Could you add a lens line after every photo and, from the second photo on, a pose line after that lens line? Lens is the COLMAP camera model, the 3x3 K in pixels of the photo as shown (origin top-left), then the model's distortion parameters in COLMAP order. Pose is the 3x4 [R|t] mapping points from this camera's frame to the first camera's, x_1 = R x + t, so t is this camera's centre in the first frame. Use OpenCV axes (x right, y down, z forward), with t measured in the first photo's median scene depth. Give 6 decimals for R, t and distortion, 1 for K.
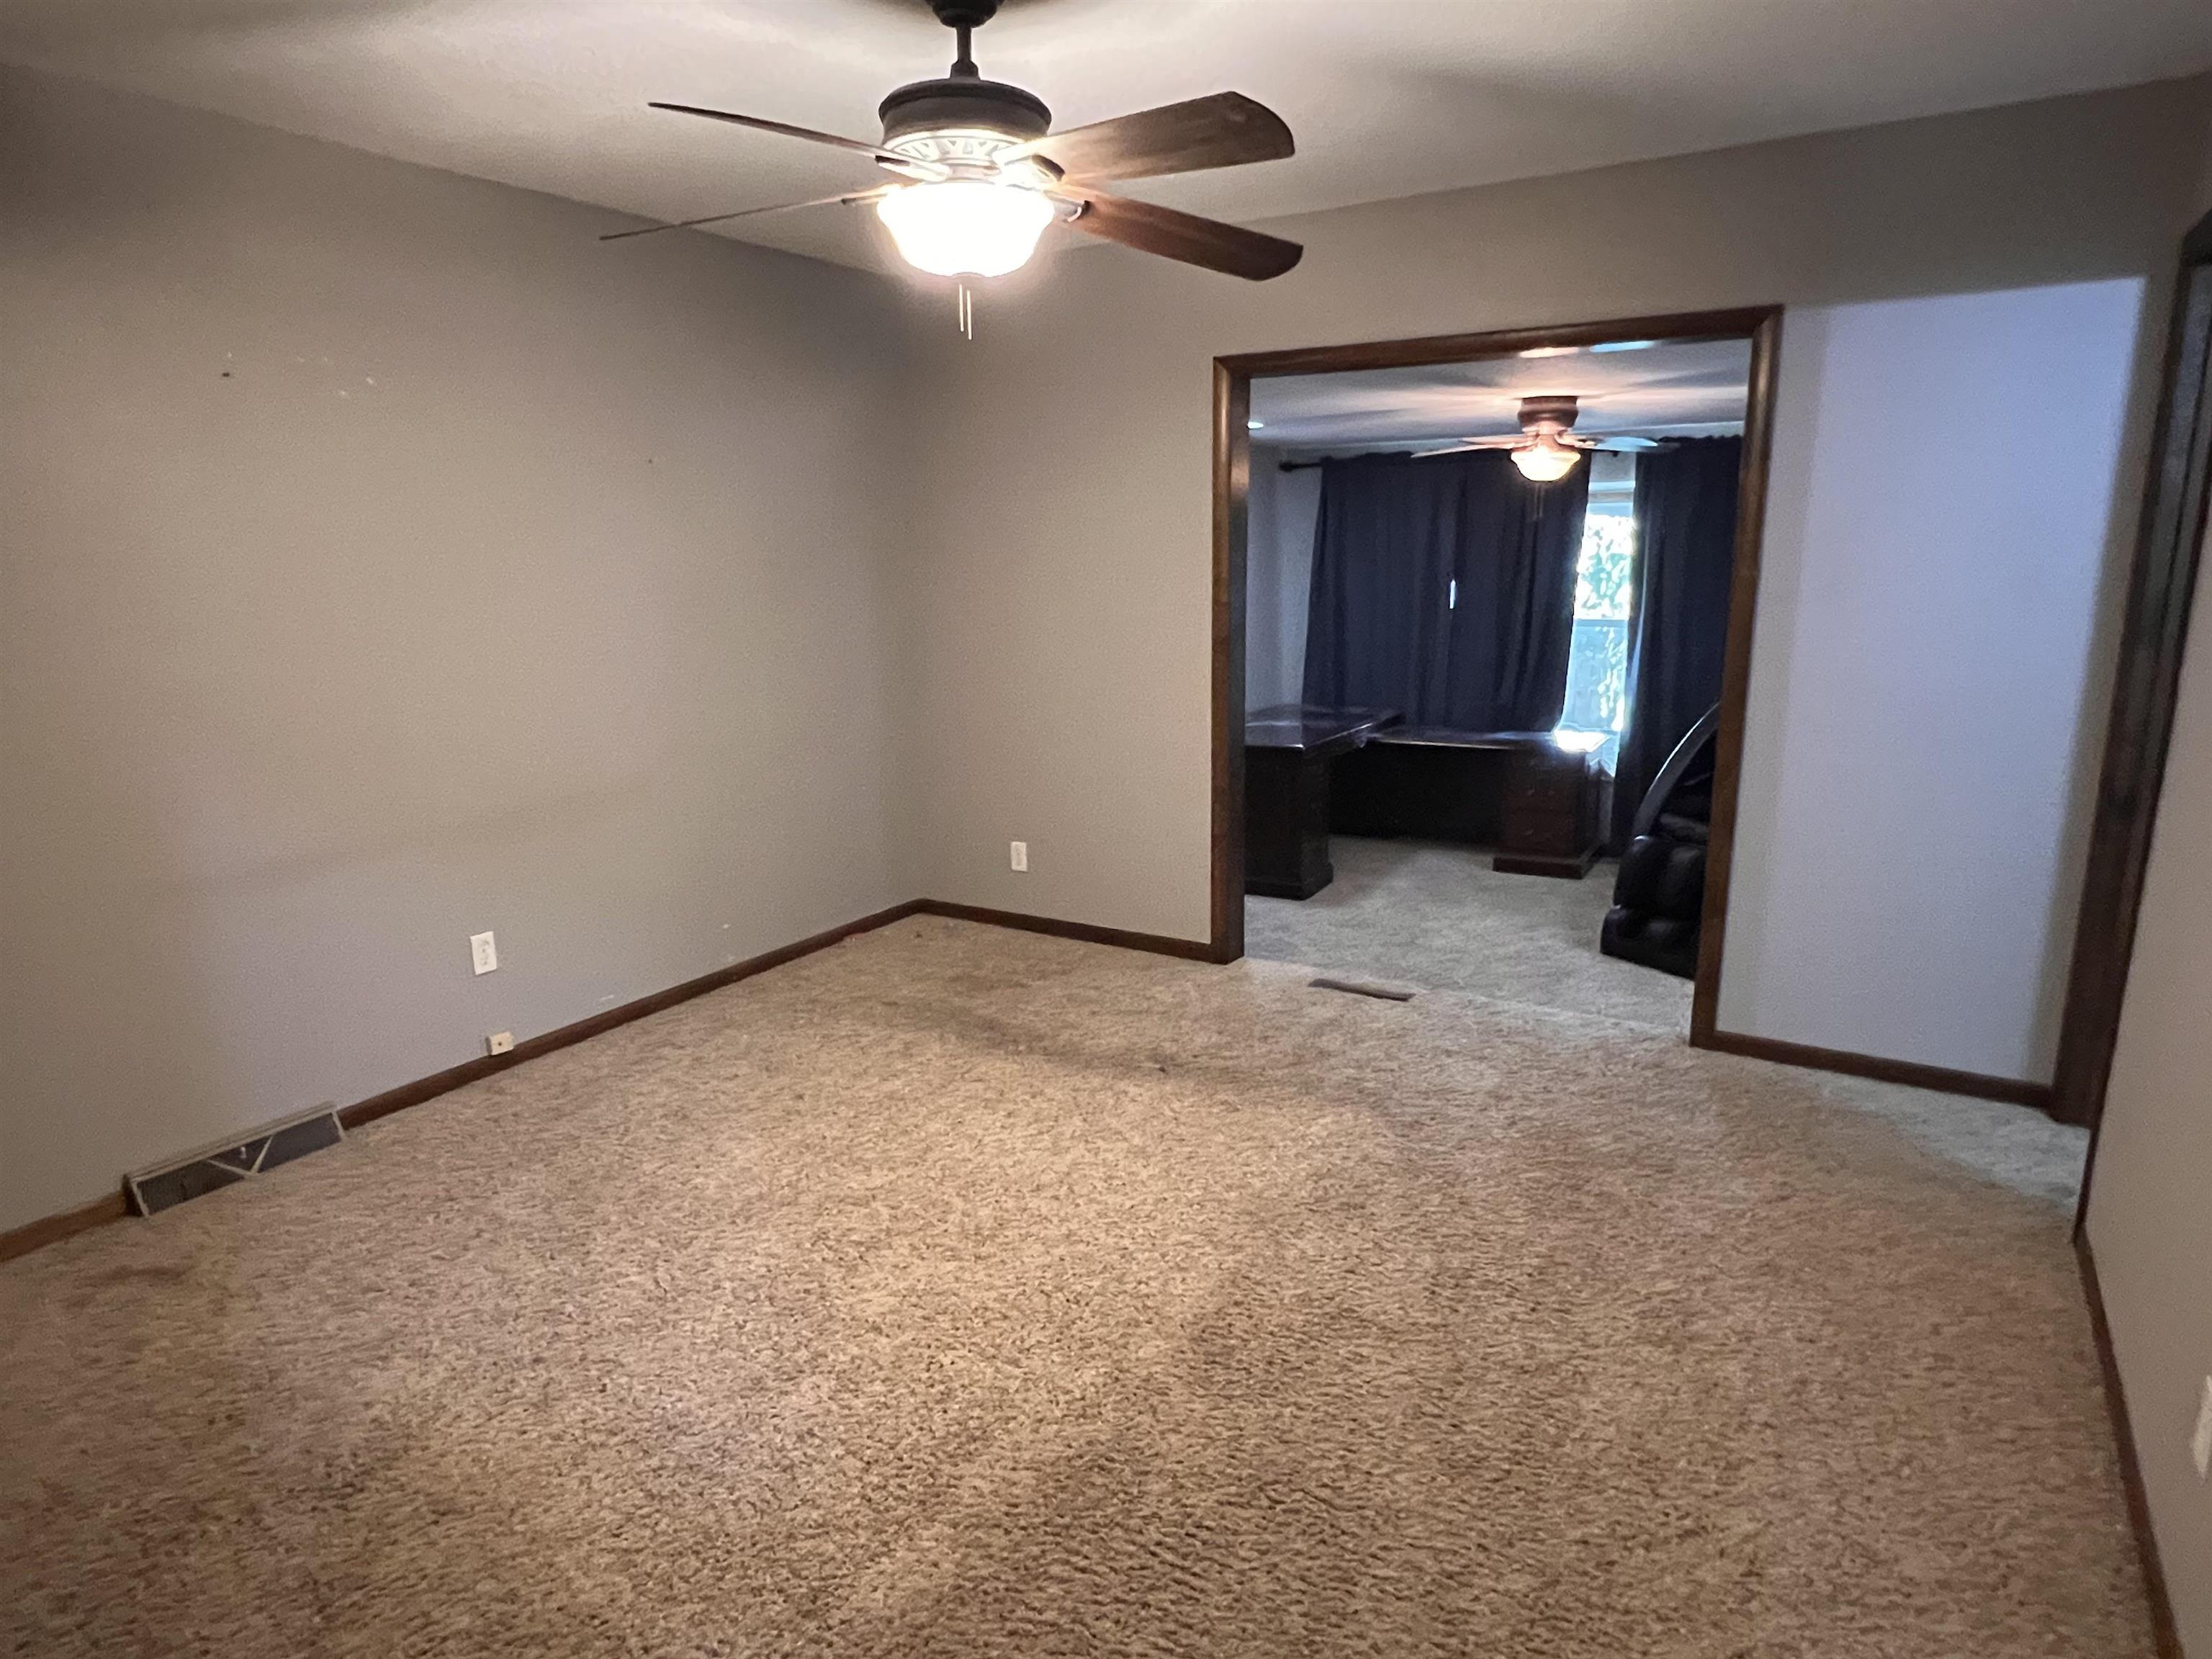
lens RADIAL K [[1293.4, 0, 1106.0], [0, 1293.4, 829.5], [0, 0, 1]] dist [-0.000122, 0.000039]
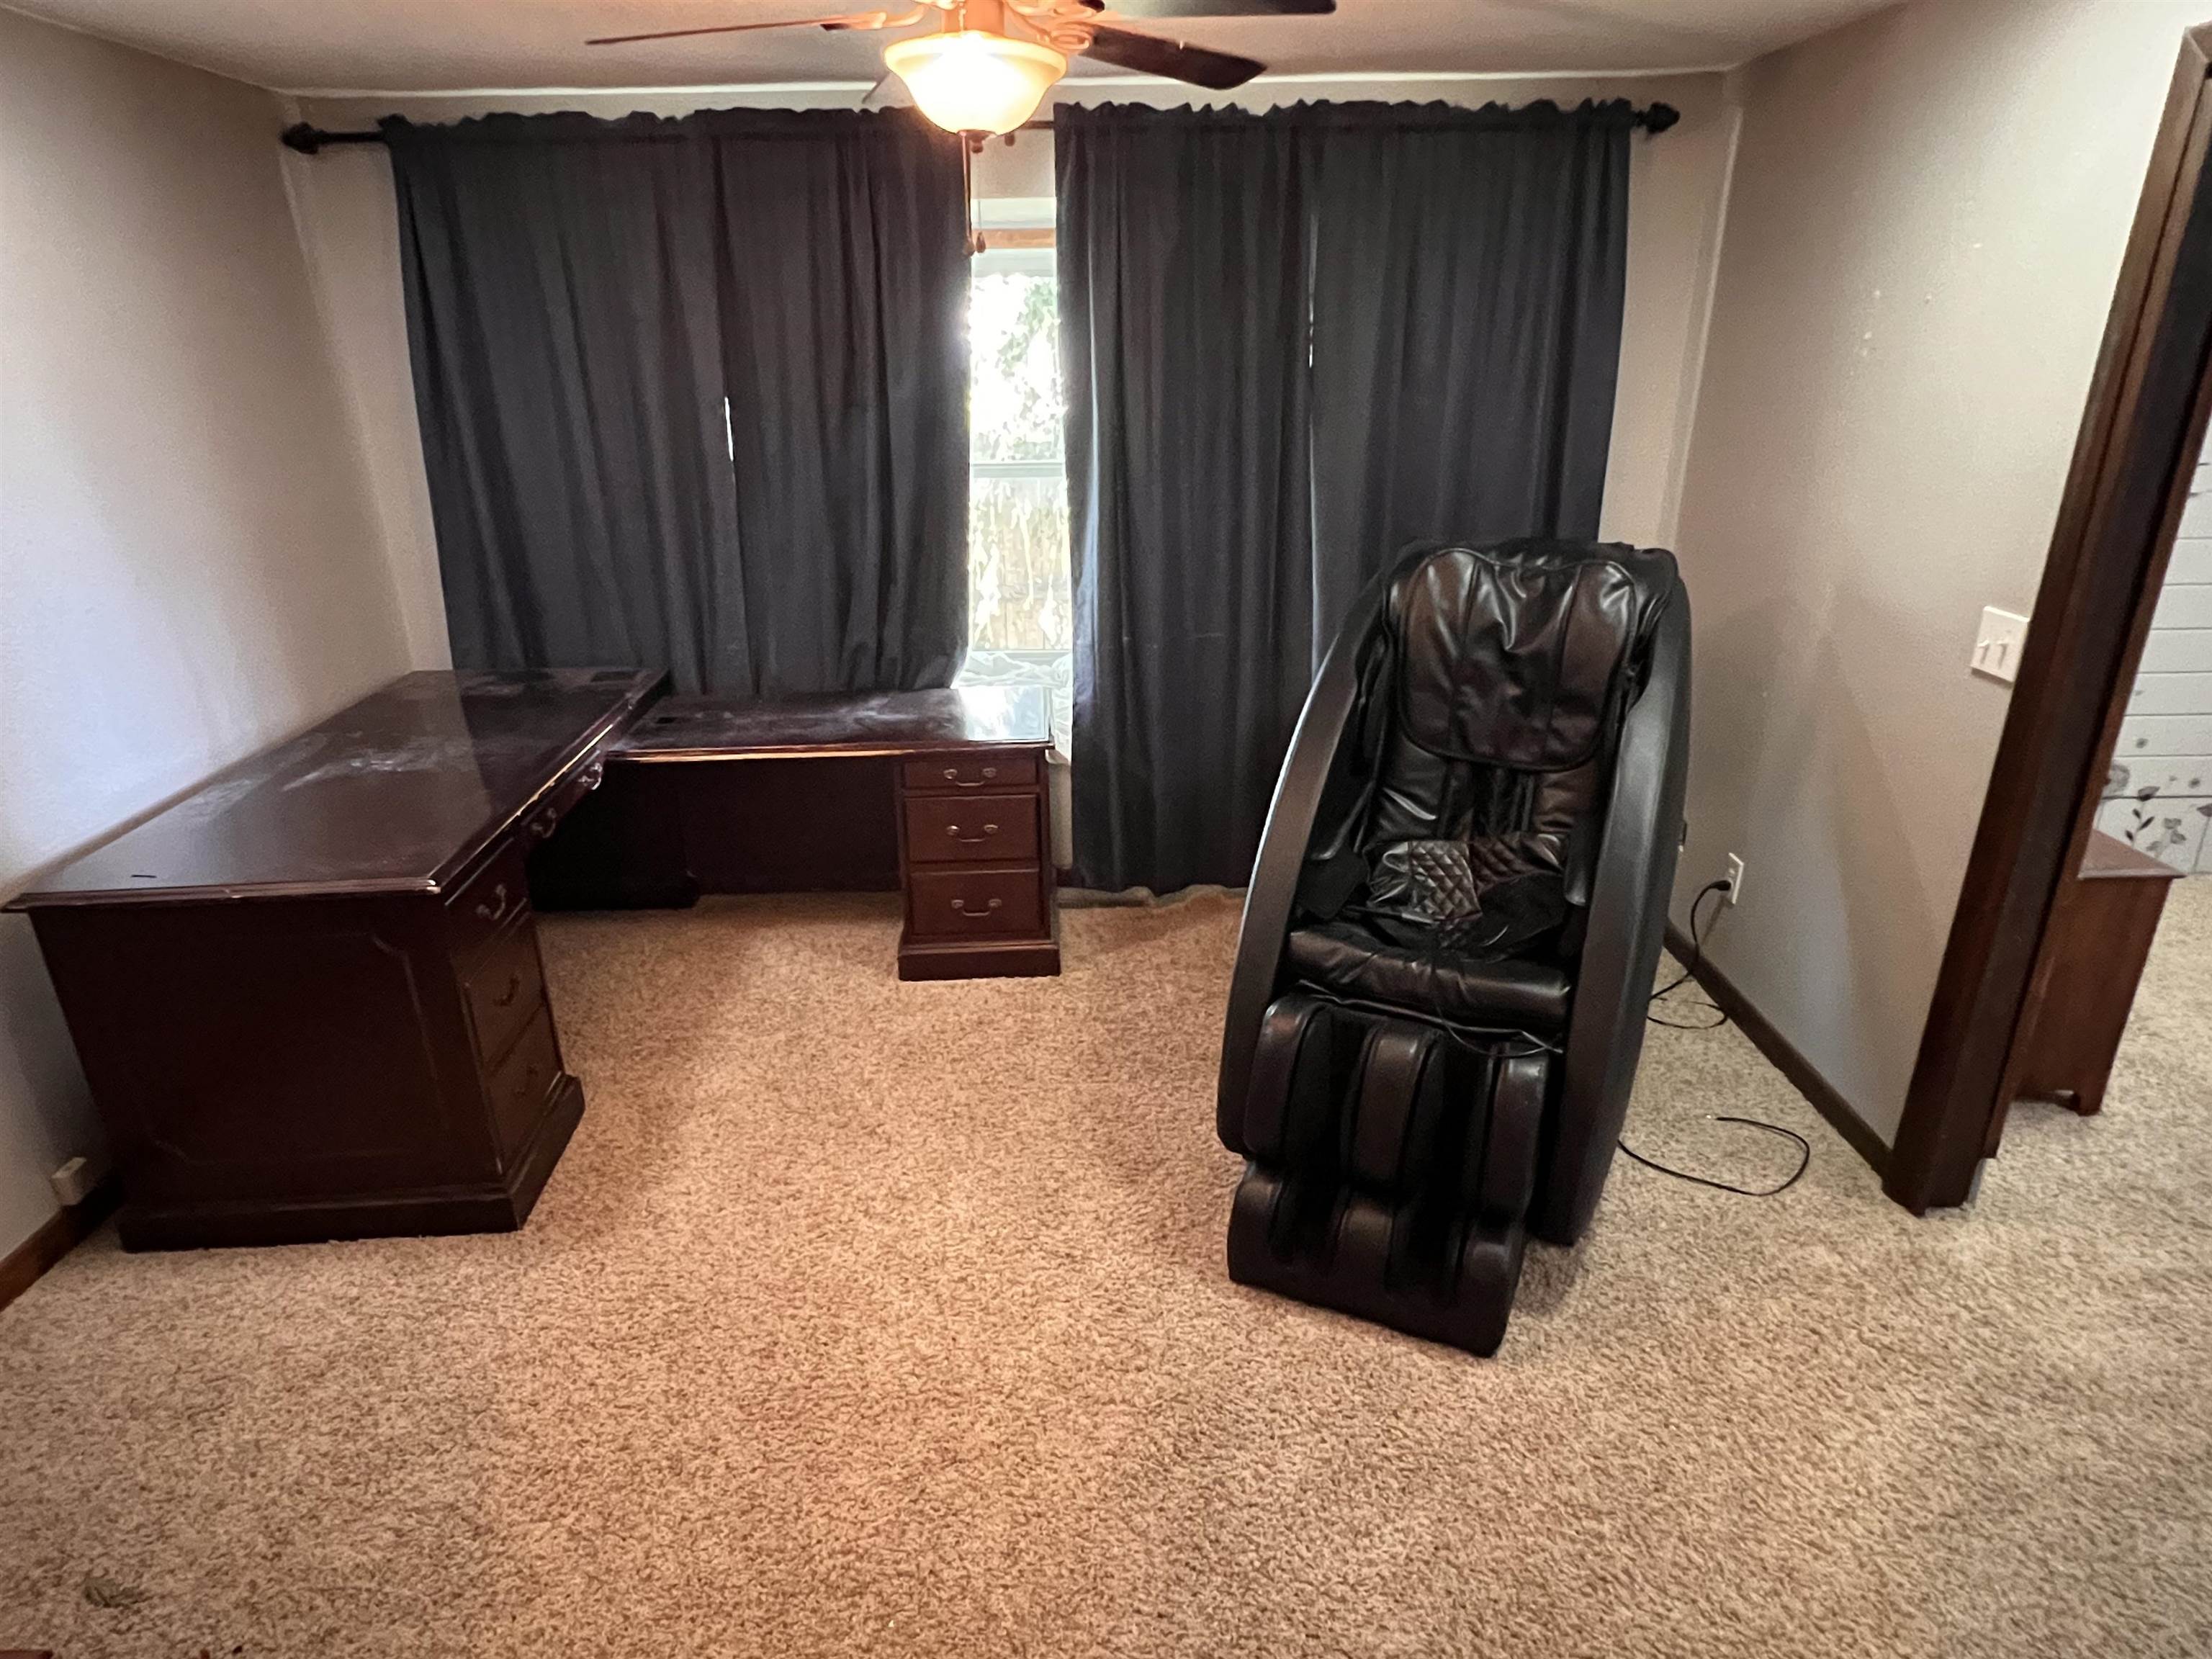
lens RADIAL K [[1293.4, 0, 1106.0], [0, 1293.4, 829.5], [0, 0, 1]] dist [-0.000122, 0.000039]
pose [[0.844535, -0.182999, 0.503261, 0.116682], [0.110493, 0.979123, 0.170614, -0.108129], [-0.523977, -0.088482, 0.847124, 0.516845]]
